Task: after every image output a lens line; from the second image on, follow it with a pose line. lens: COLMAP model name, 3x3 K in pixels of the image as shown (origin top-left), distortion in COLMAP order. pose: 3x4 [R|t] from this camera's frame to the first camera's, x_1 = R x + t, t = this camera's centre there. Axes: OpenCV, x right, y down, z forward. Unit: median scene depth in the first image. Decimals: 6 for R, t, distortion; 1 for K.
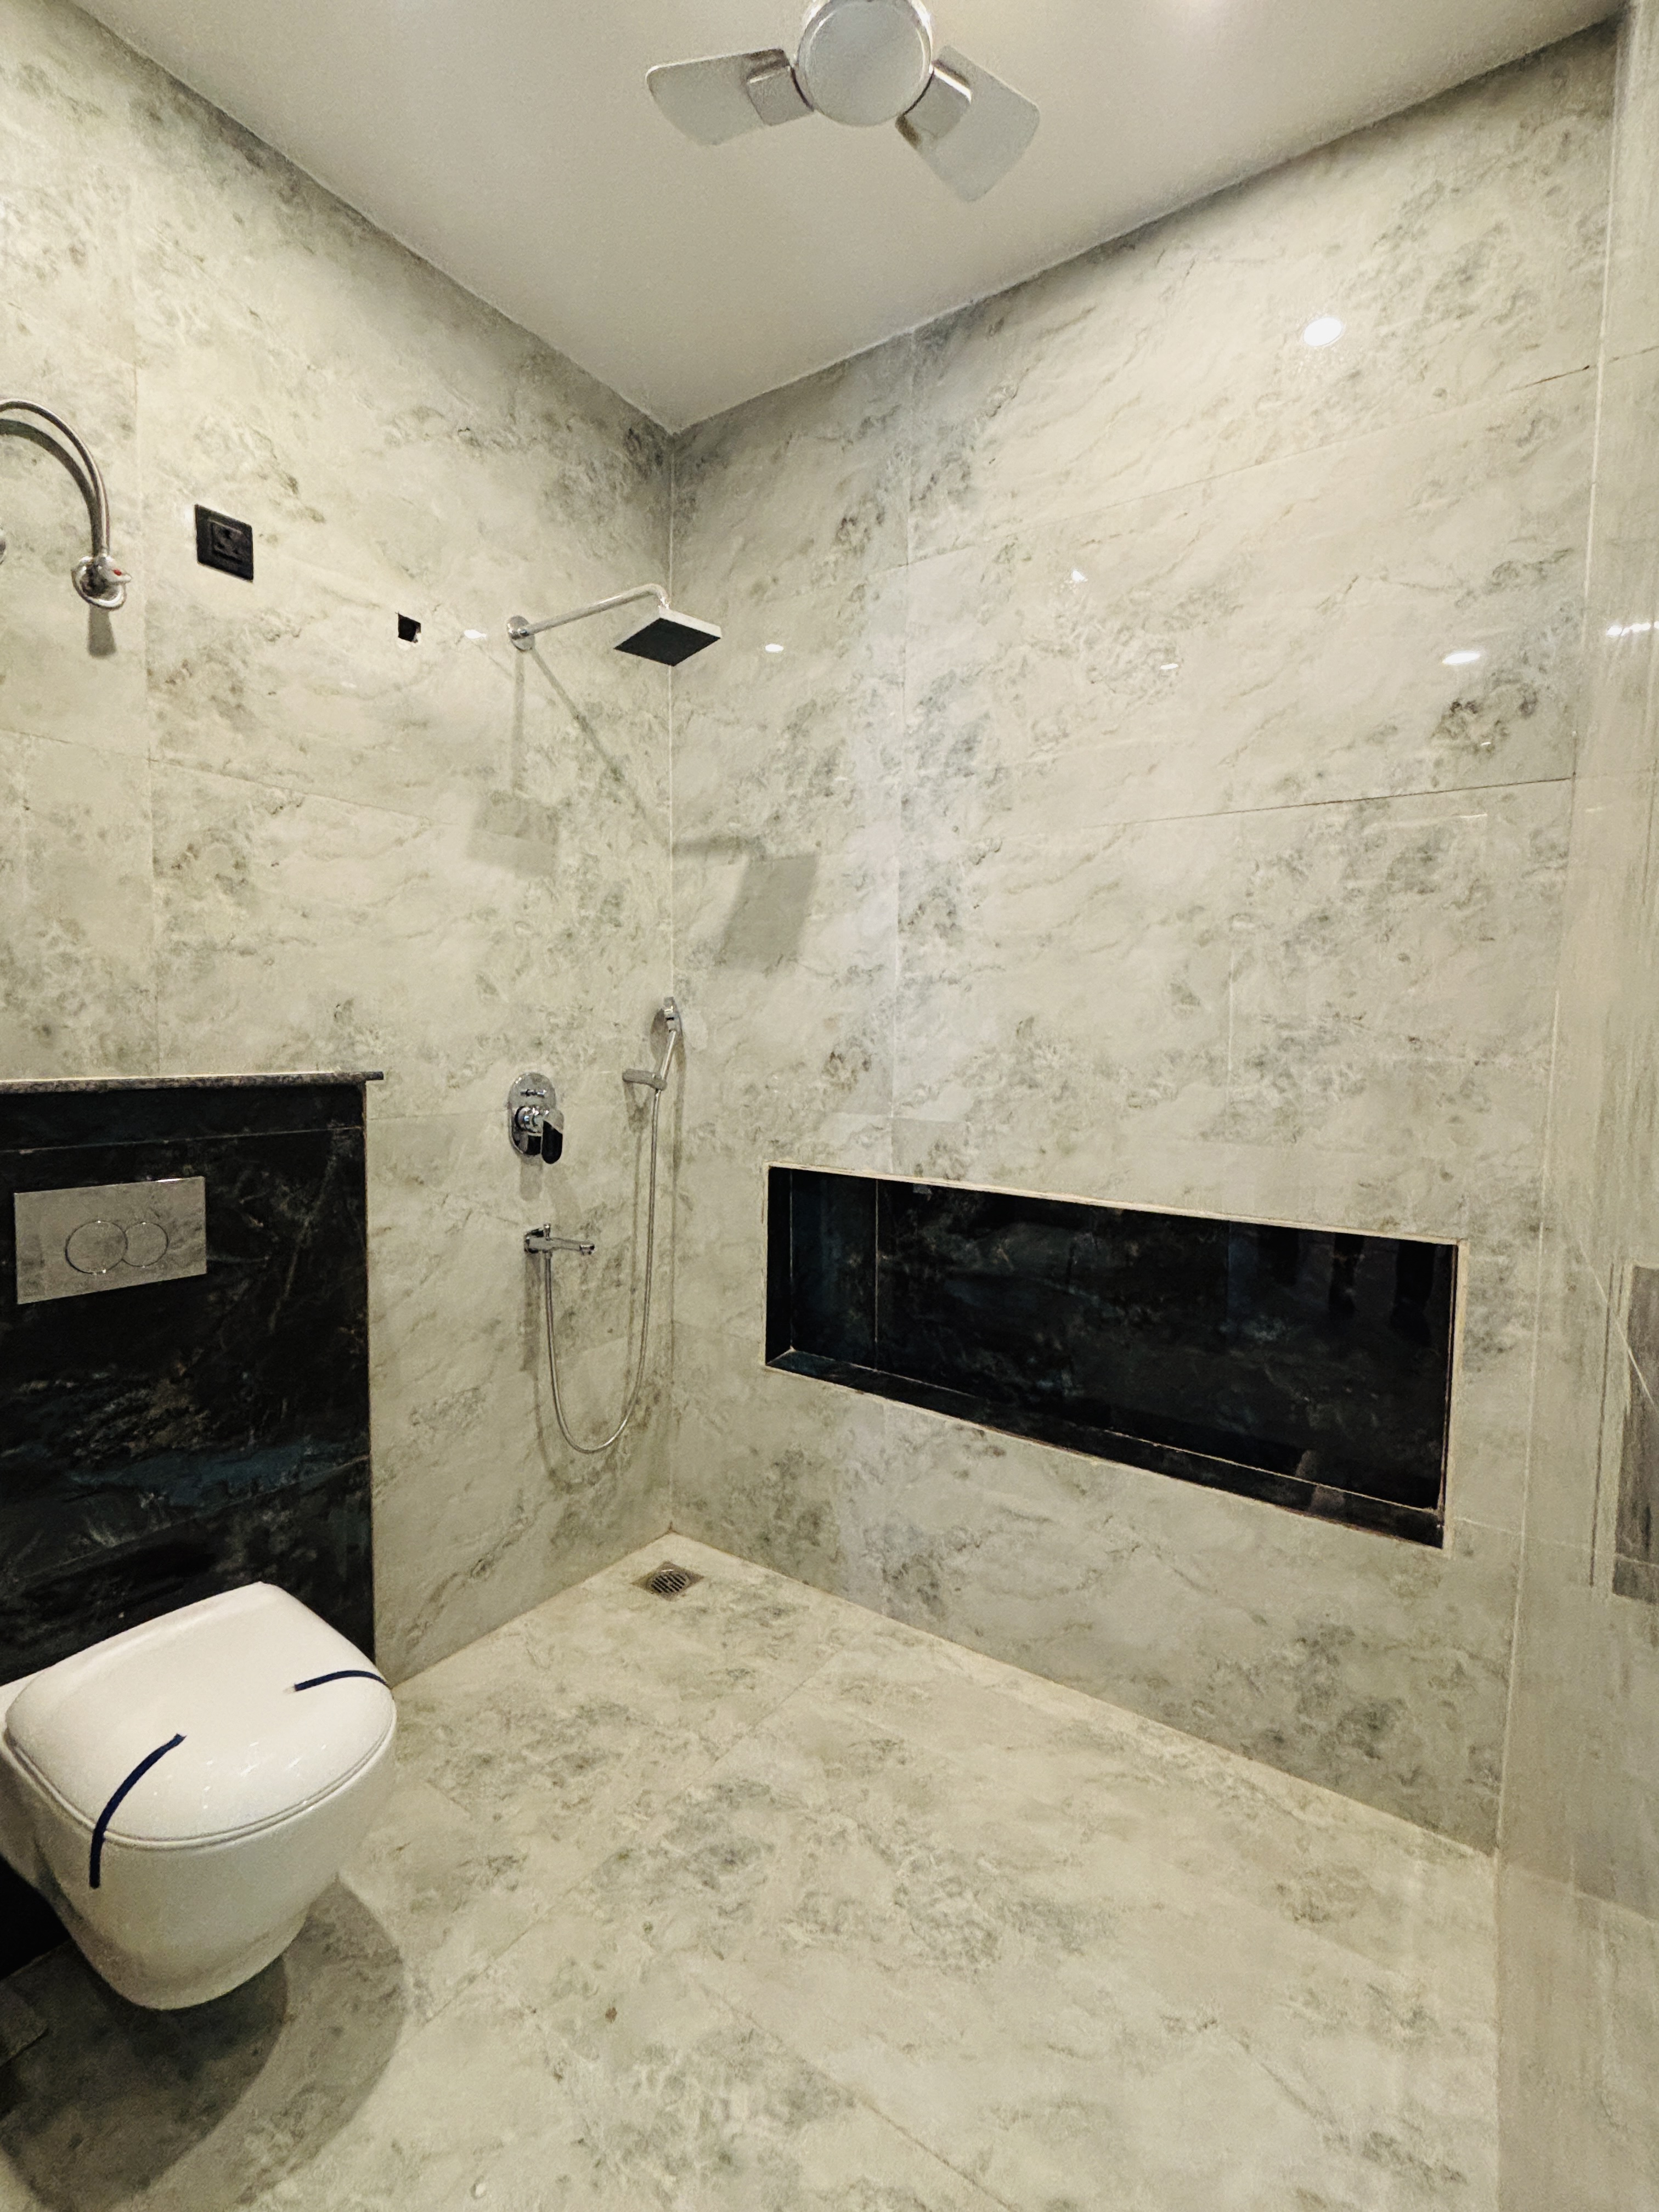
lens RADIAL K [[979.2, 0, 817.8], [0, 979.2, 1105.0], [0, 0, 1]] dist [0.002621, -0.001762]
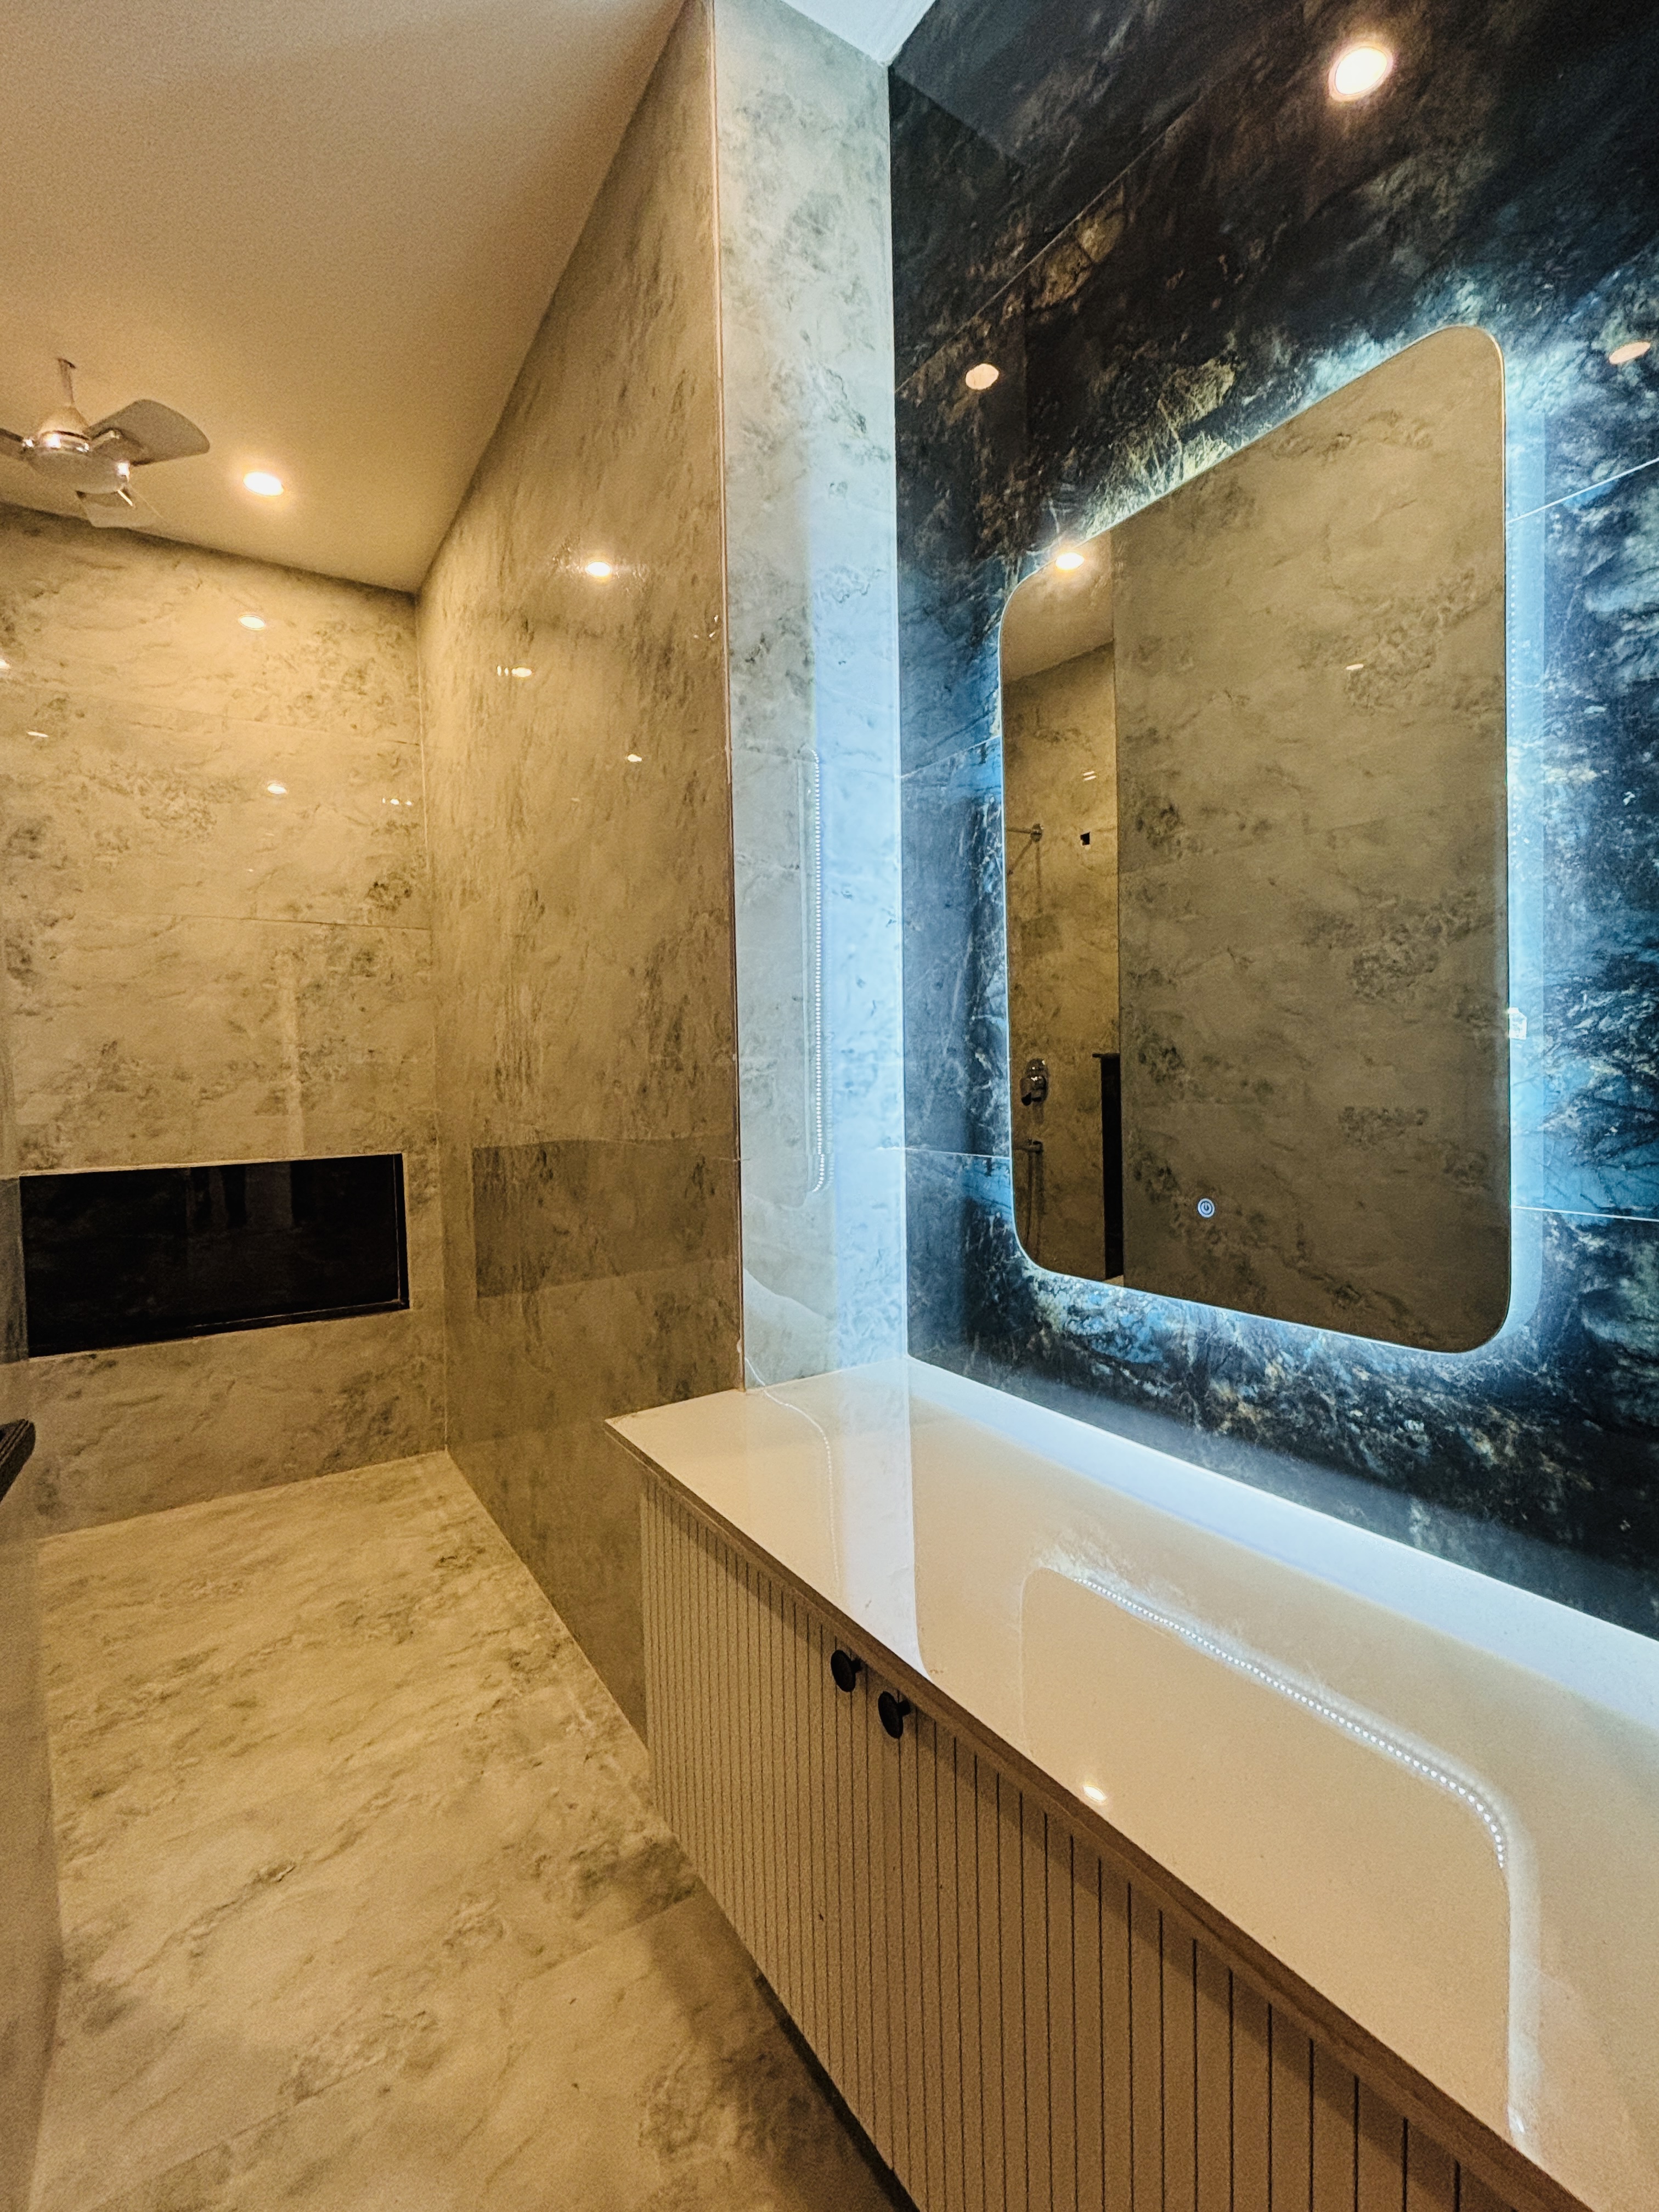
lens RADIAL K [[979.2, 0, 826.4], [0, 979.2, 1105.3], [0, 0, 1]] dist [0.002621, -0.001762]
pose [[0.401226, -0.067675, 0.913476, -0.740796], [0.088850, 0.995440, 0.034721, 0.048274], [-0.911659, 0.067231, 0.405410, -0.549639]]
